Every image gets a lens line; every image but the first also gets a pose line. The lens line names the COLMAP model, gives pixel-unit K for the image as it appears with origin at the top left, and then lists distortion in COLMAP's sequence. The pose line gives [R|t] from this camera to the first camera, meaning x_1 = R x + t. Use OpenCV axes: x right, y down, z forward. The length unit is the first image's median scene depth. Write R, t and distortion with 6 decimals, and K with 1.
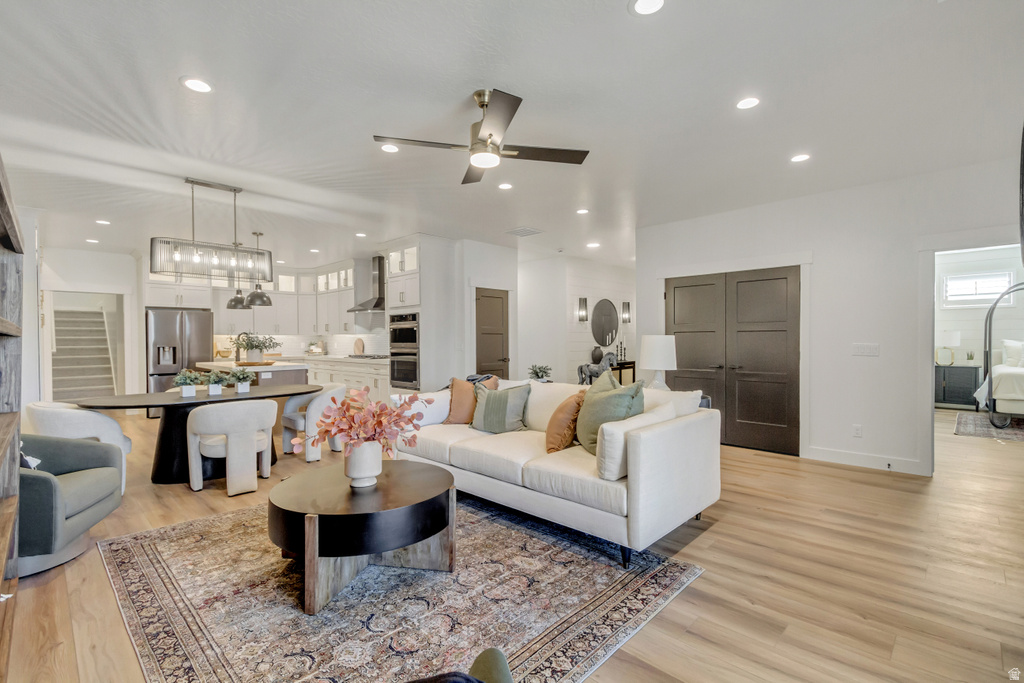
lens RADIAL K [[465.1, 0, 513.0], [0, 465.1, 343.2], [0, 0, 1]] dist [0.001097, -0.000169]
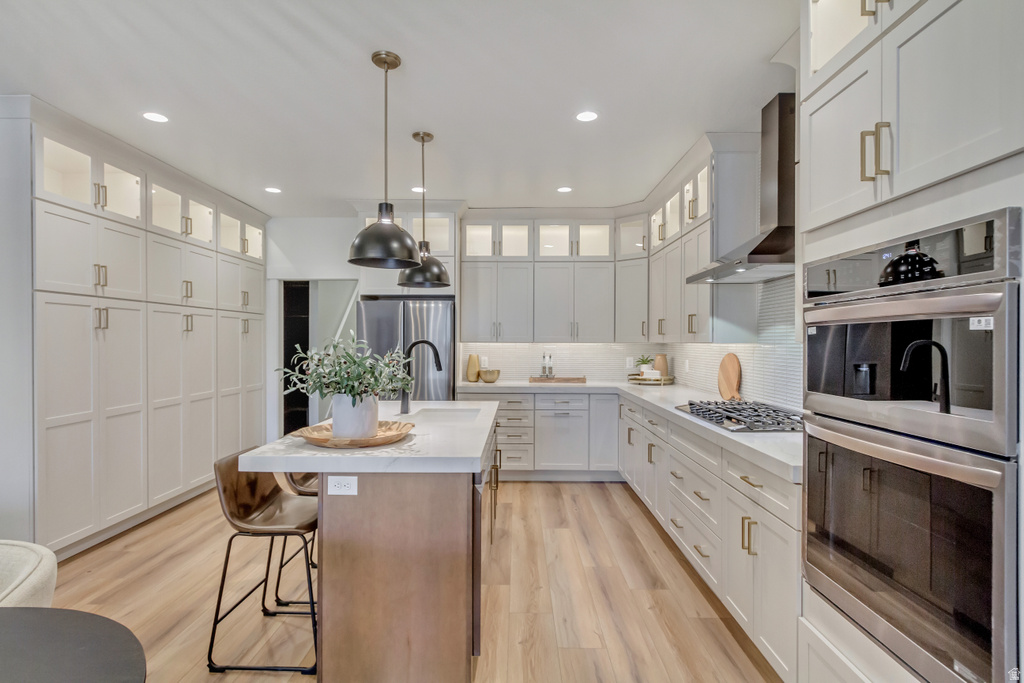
lens RADIAL K [[504.6, 0, 517.2], [0, 504.6, 344.3], [0, 0, 1]] dist [0.009641, 0.000037]
pose [[0.675900, 0.012929, -0.736880, -0.152583], [-0.011728, 0.999908, 0.006787, -0.020197], [0.736900, 0.004055, 0.675989, 0.629272]]
